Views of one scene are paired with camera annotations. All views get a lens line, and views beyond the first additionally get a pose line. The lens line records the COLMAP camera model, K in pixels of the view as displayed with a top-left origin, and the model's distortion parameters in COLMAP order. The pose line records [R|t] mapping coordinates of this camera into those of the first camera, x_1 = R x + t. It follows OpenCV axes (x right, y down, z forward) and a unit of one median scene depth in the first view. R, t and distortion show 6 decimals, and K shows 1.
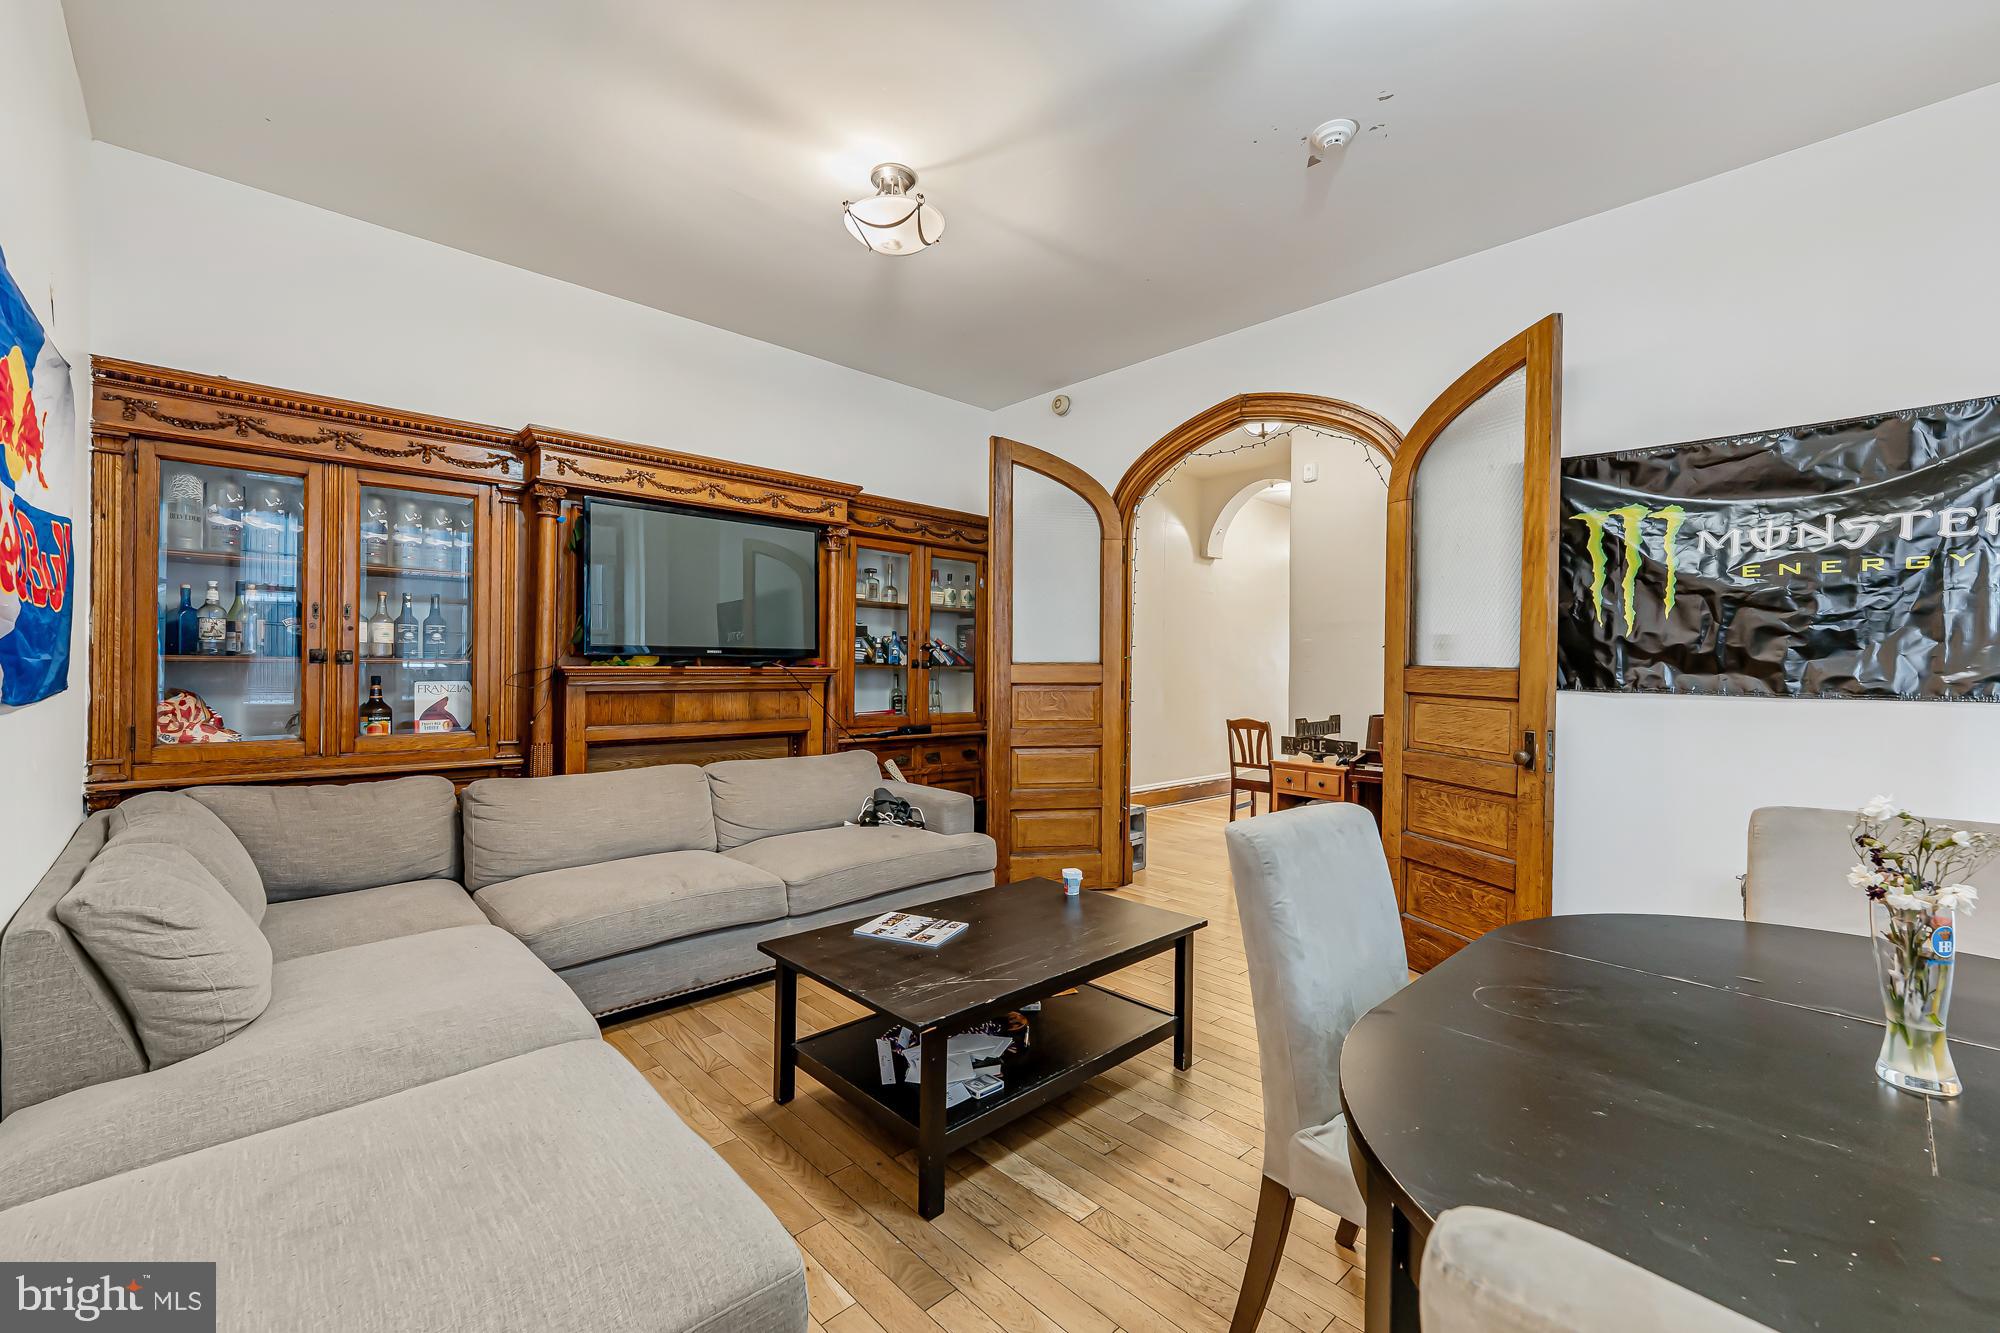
lens RADIAL K [[823.8, 0, 997.1], [0, 823.8, 654.2], [0, 0, 1]] dist [0.002975, -0.002125]
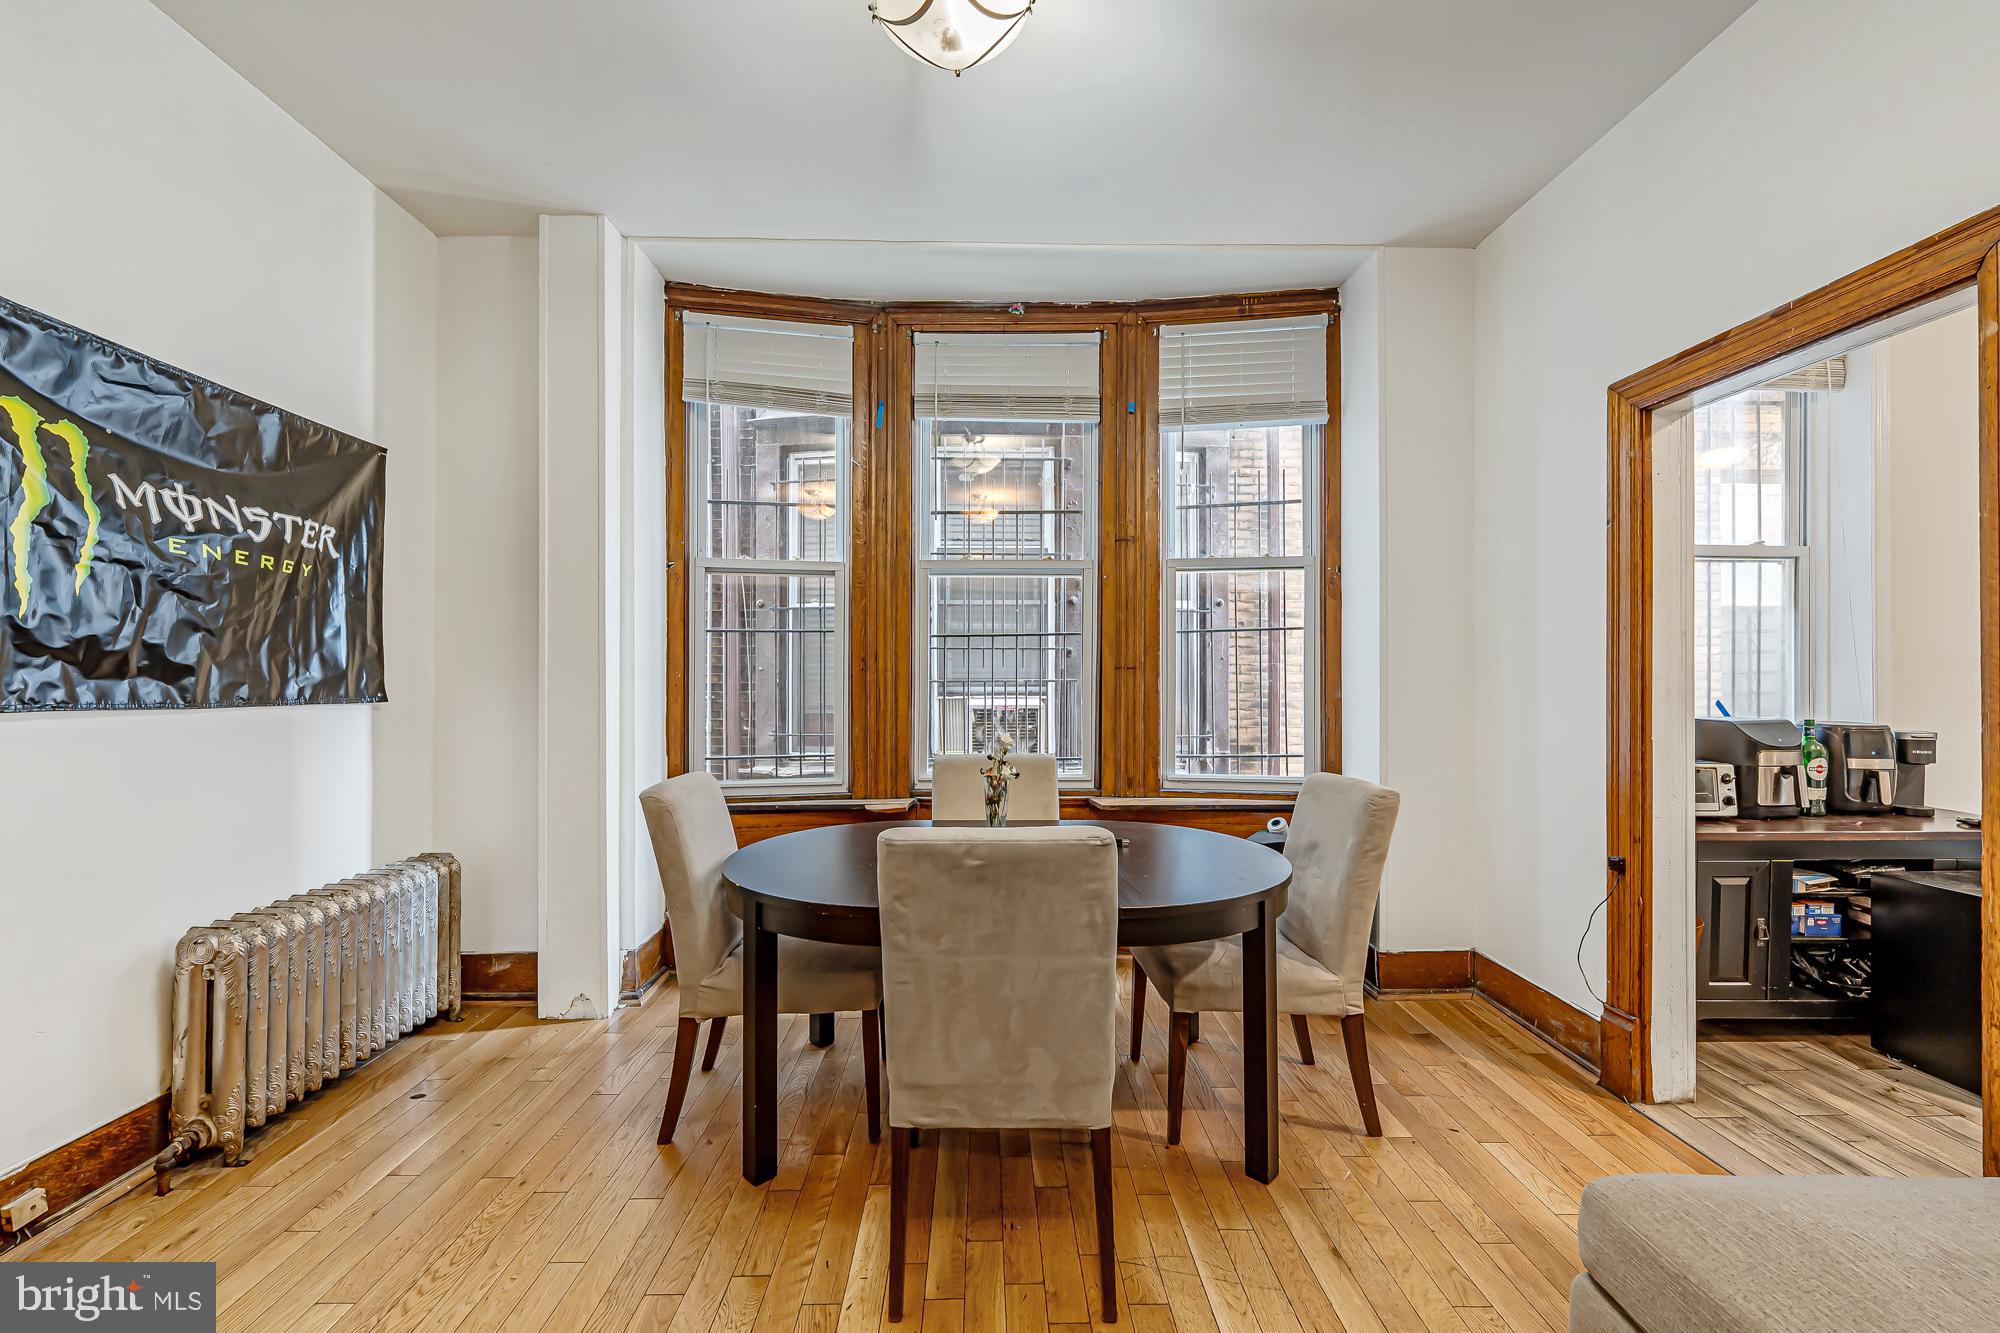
lens RADIAL K [[823.8, 0, 982.1], [0, 823.8, 677.2], [0, 0, 1]] dist [0.002975, -0.002125]
pose [[-0.728359, -0.004292, 0.685182, -0.160278], [-0.017985, 0.999756, -0.012855, 0.018151], [-0.684960, -0.021686, -0.728258, 1.041327]]
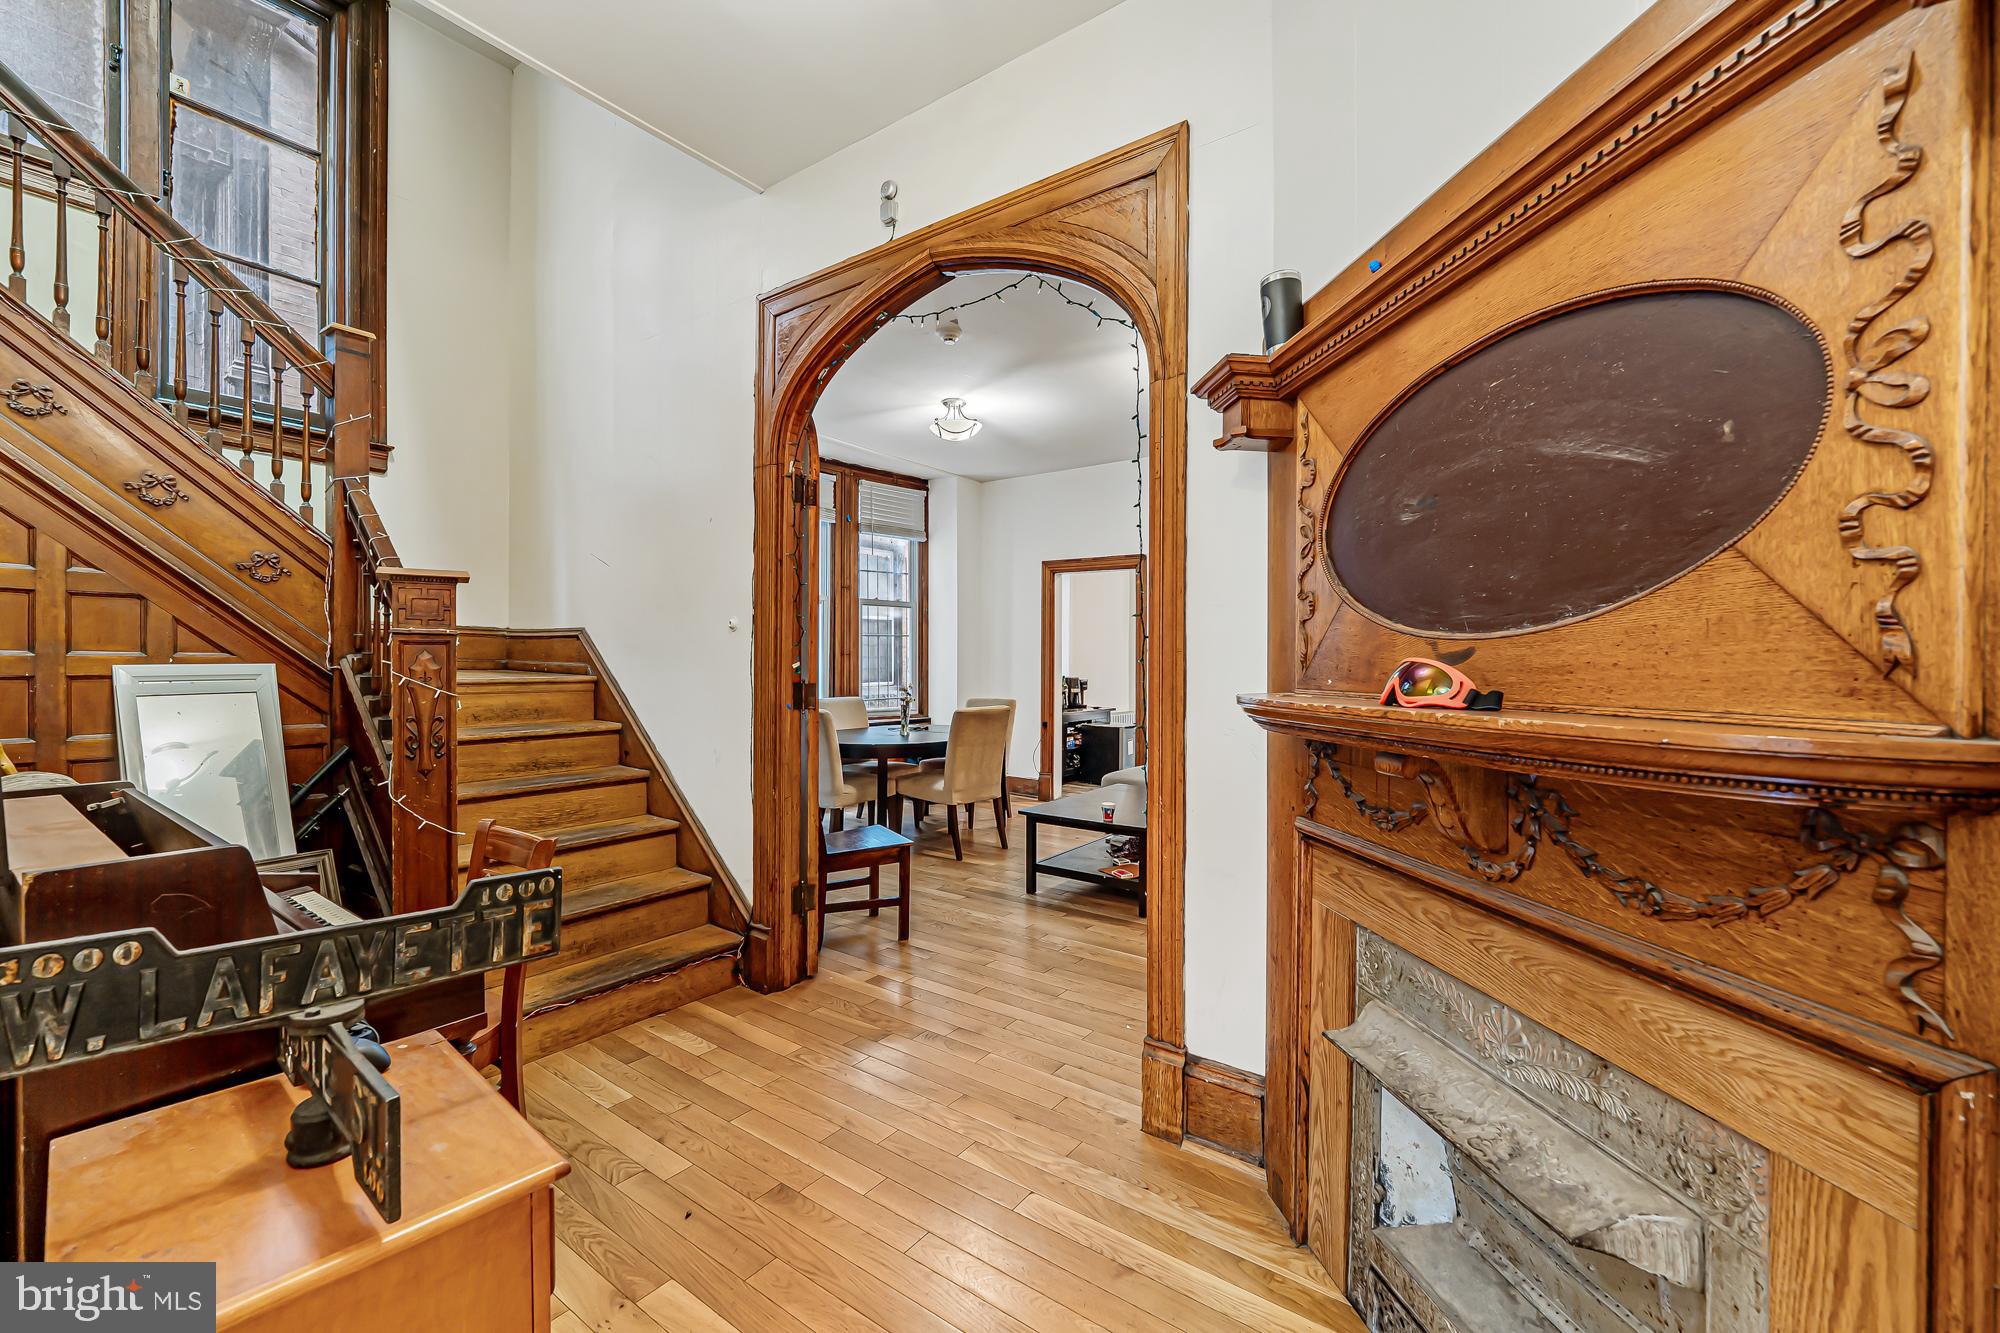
lens RADIAL K [[823.8, 0, 997.5], [0, 823.8, 665.7], [0, 0, 1]] dist [0.002975, -0.002125]
pose [[-0.985683, -0.012482, -0.168149, 0.547514], [-0.010699, 0.999877, -0.011510, 0.041044], [0.168271, -0.009546, -0.985694, 2.505289]]
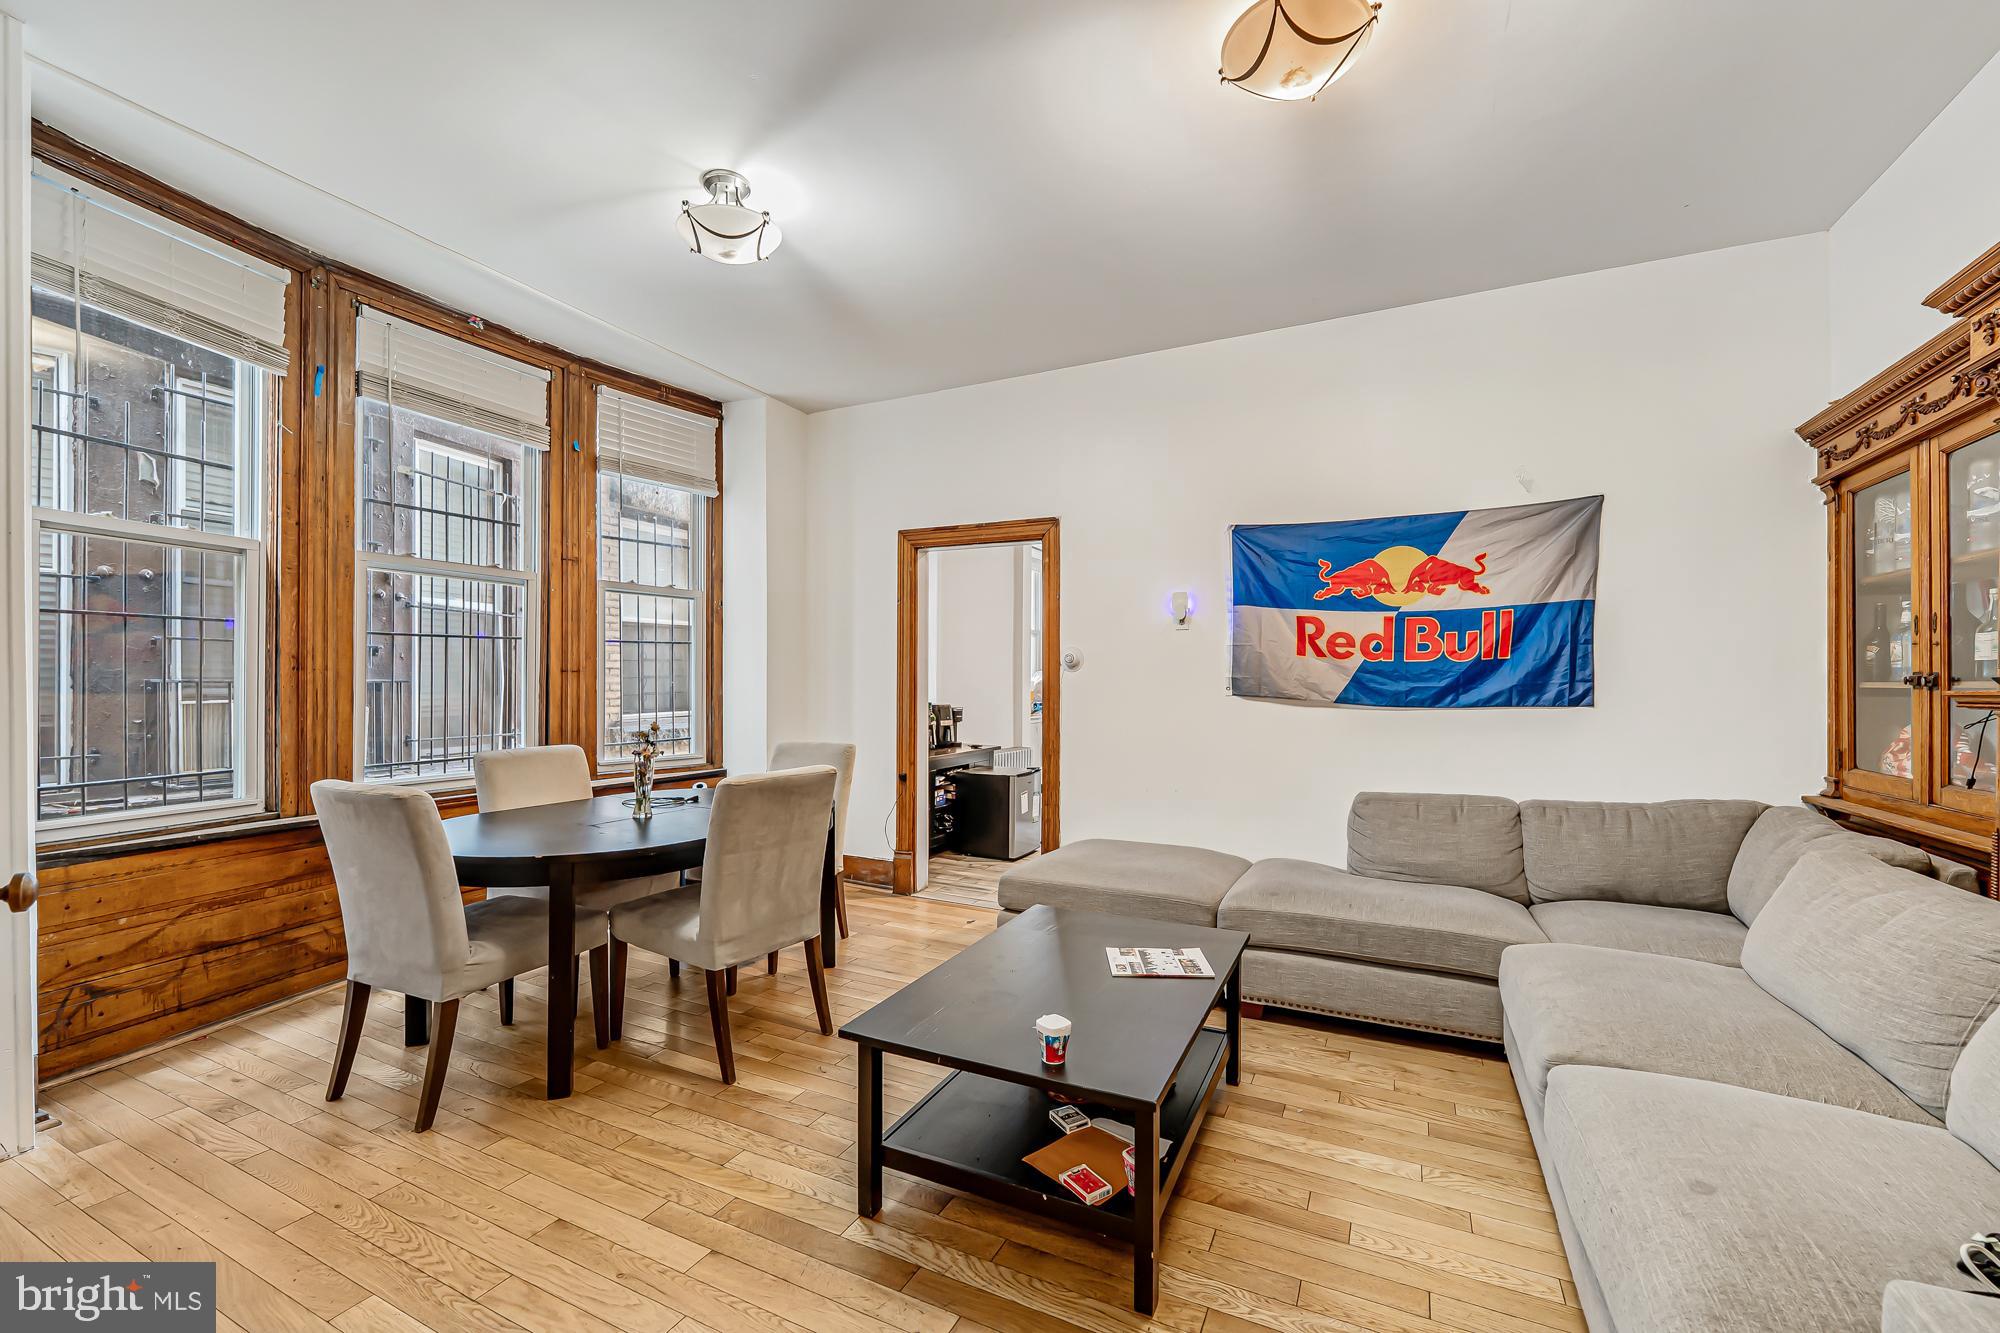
lens RADIAL K [[823.8, 0, 1004.0], [0, 823.8, 687.2], [0, 0, 1]] dist [0.002975, -0.002125]
pose [[-0.940295, -0.010584, -0.340195, 0.345047], [-0.006170, 0.999882, -0.014053, 0.029119], [0.340303, -0.011114, -0.940250, 1.635940]]
